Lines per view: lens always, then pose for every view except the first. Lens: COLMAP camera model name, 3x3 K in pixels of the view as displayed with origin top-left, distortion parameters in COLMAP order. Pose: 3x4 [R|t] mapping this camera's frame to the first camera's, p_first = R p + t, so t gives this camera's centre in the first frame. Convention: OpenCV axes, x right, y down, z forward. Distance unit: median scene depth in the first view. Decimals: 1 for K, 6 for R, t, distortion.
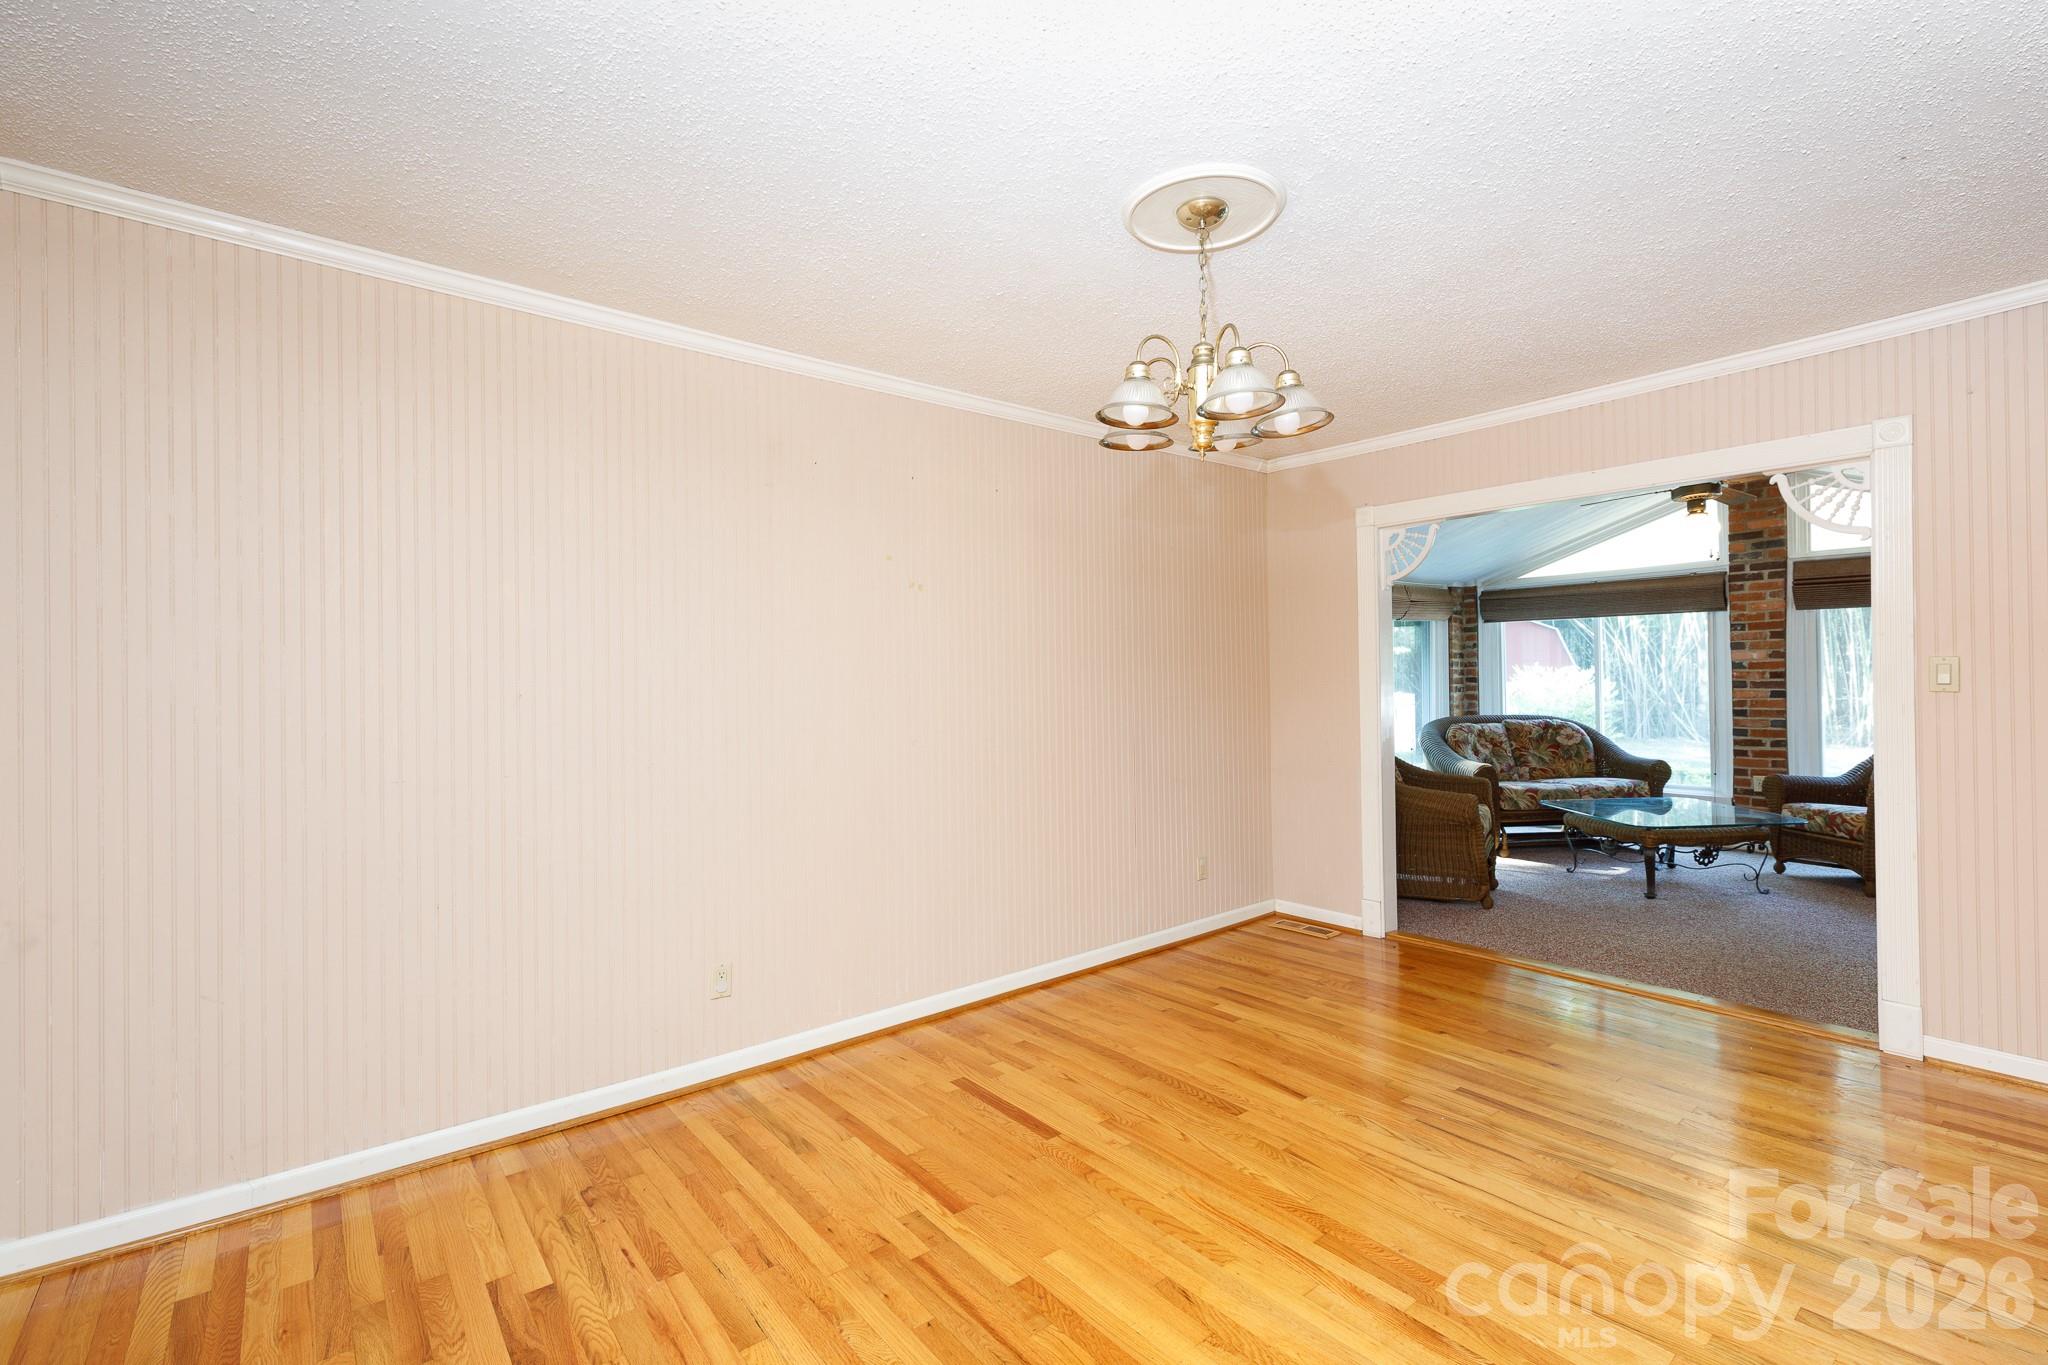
lens RADIAL K [[968.8, 0, 996.8], [0, 968.8, 672.2], [0, 0, 1]] dist [0.011970, -0.000857]
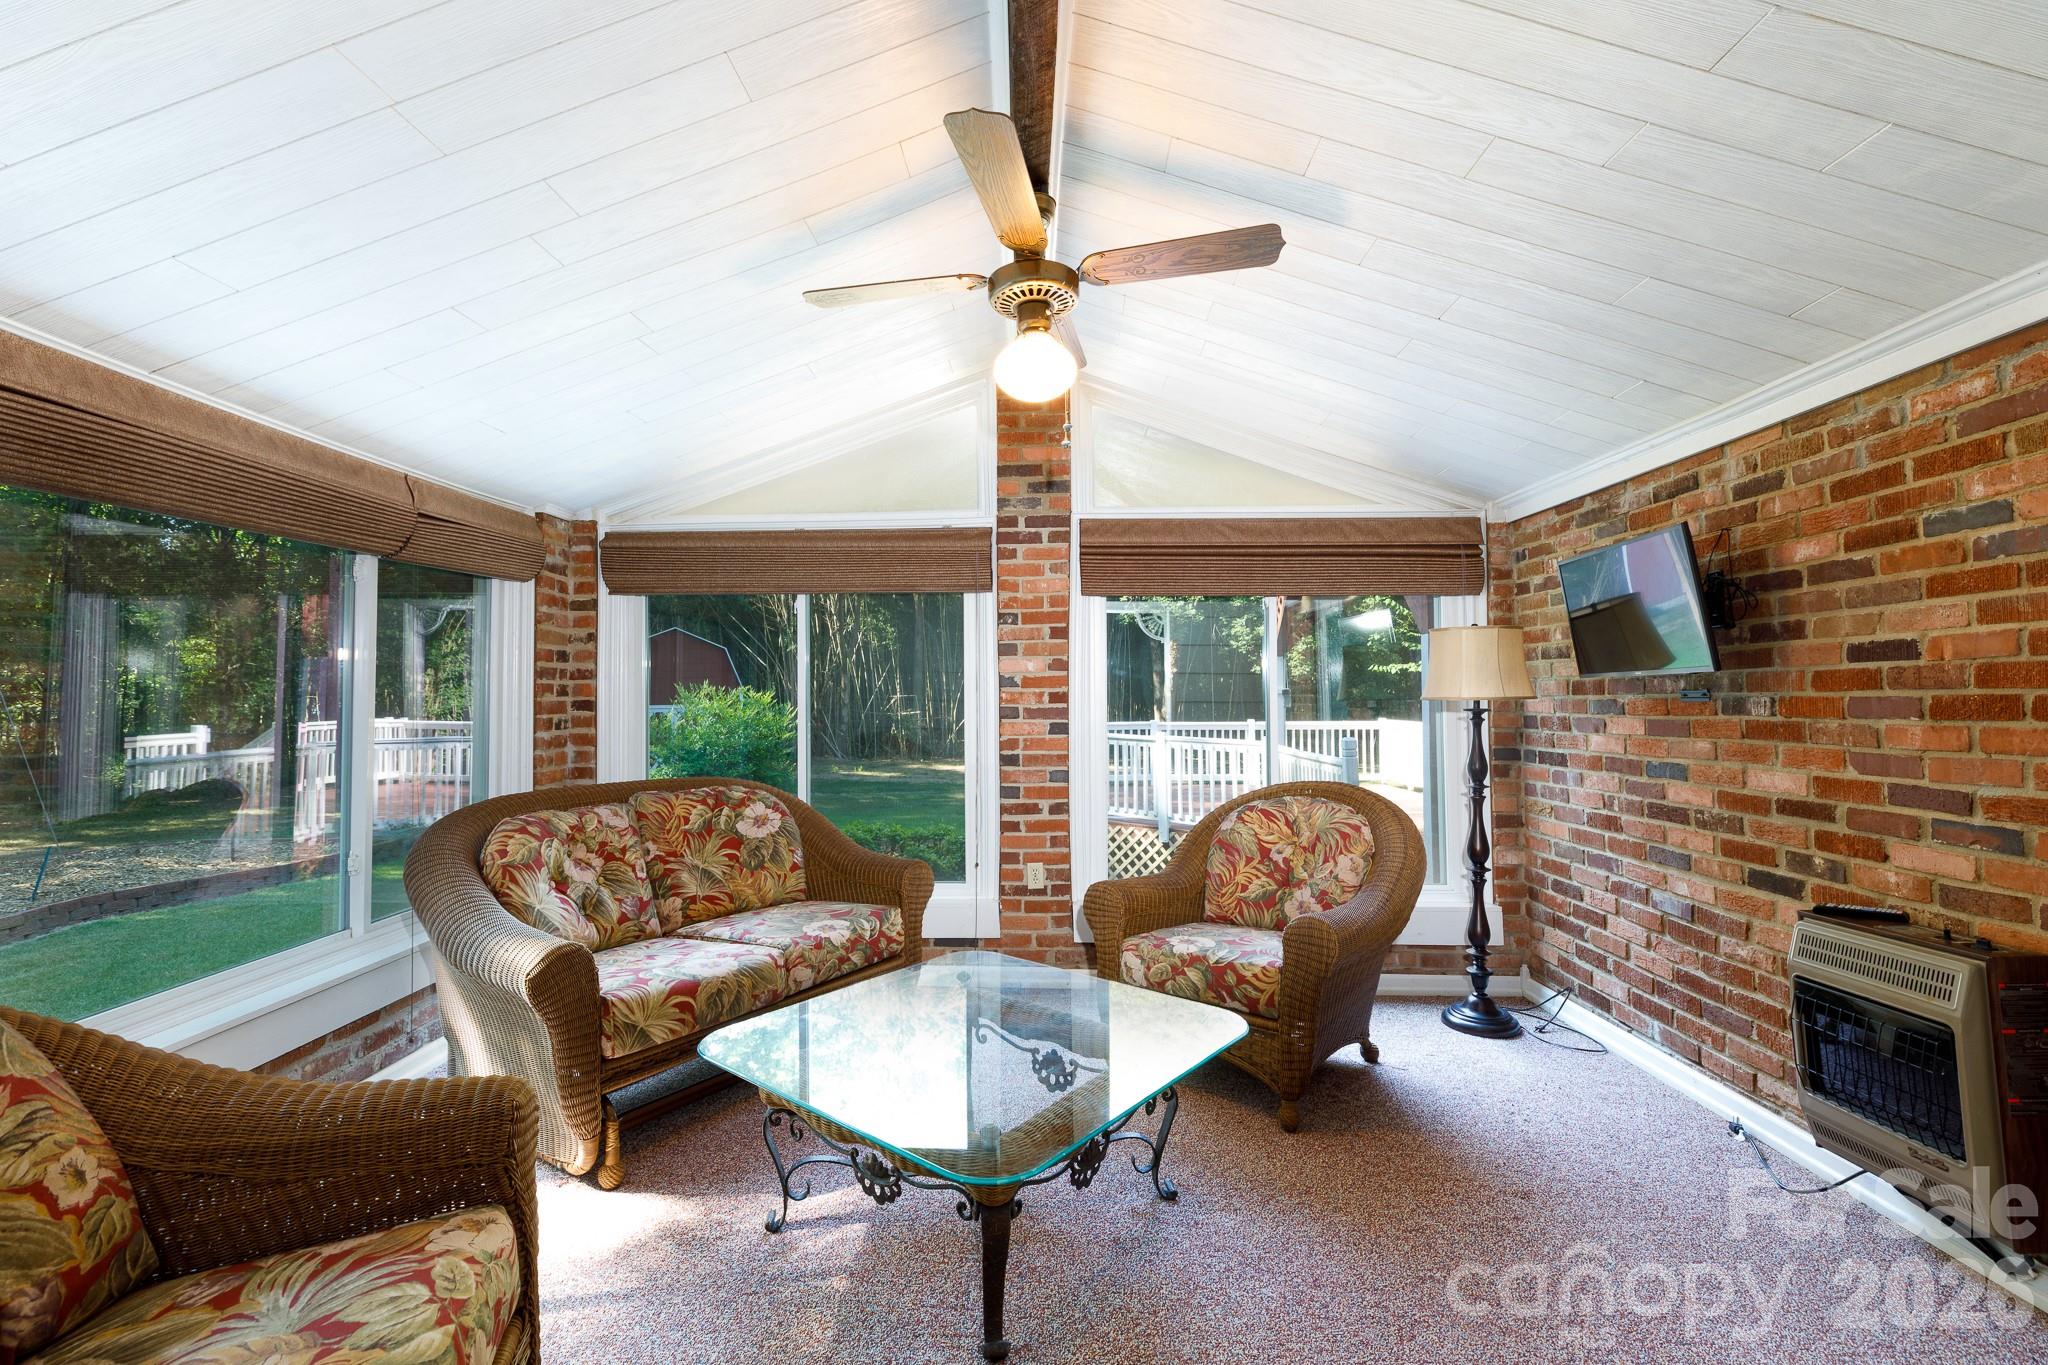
lens RADIAL K [[968.8, 0, 1040.7], [0, 968.8, 672.6], [0, 0, 1]] dist [0.011970, -0.000857]
pose [[0.670829, 0.021762, 0.741293, 0.329424], [-0.007359, 0.999715, -0.022689, 0.000941], [-0.741575, 0.009765, 0.670798, 0.584708]]
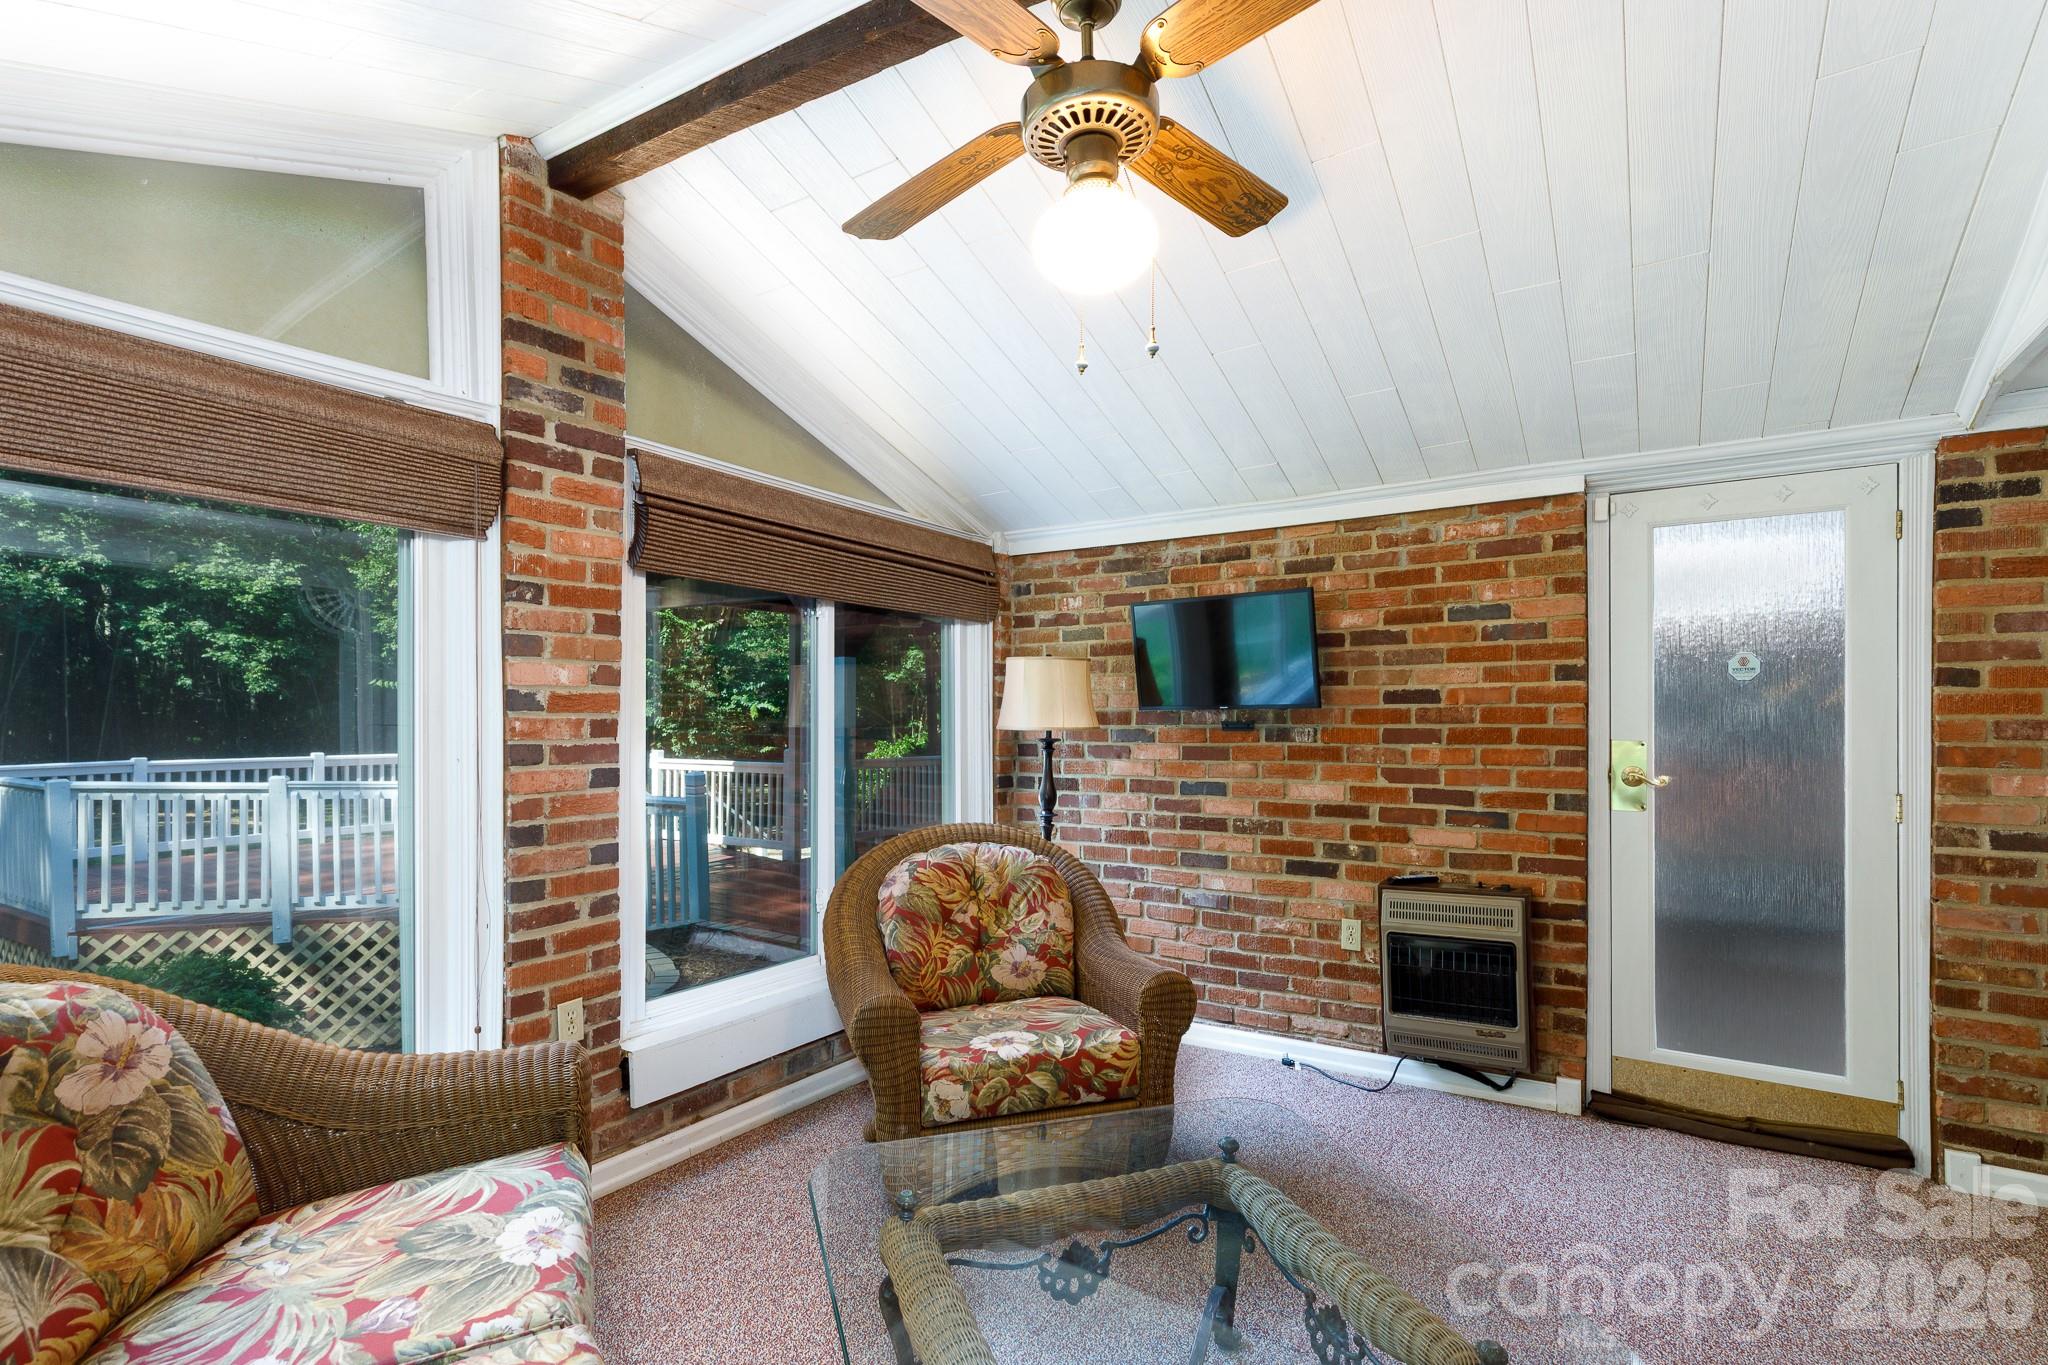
lens RADIAL K [[968.8, 0, 1109.0], [0, 968.8, 724.0], [0, 0, 1]] dist [0.011970, -0.000857]
pose [[-0.308201, 0.000234, 0.951321, 0.364951], [-0.009714, 0.999947, -0.003393, 0.000362], [-0.951272, -0.010287, -0.308182, 0.913808]]
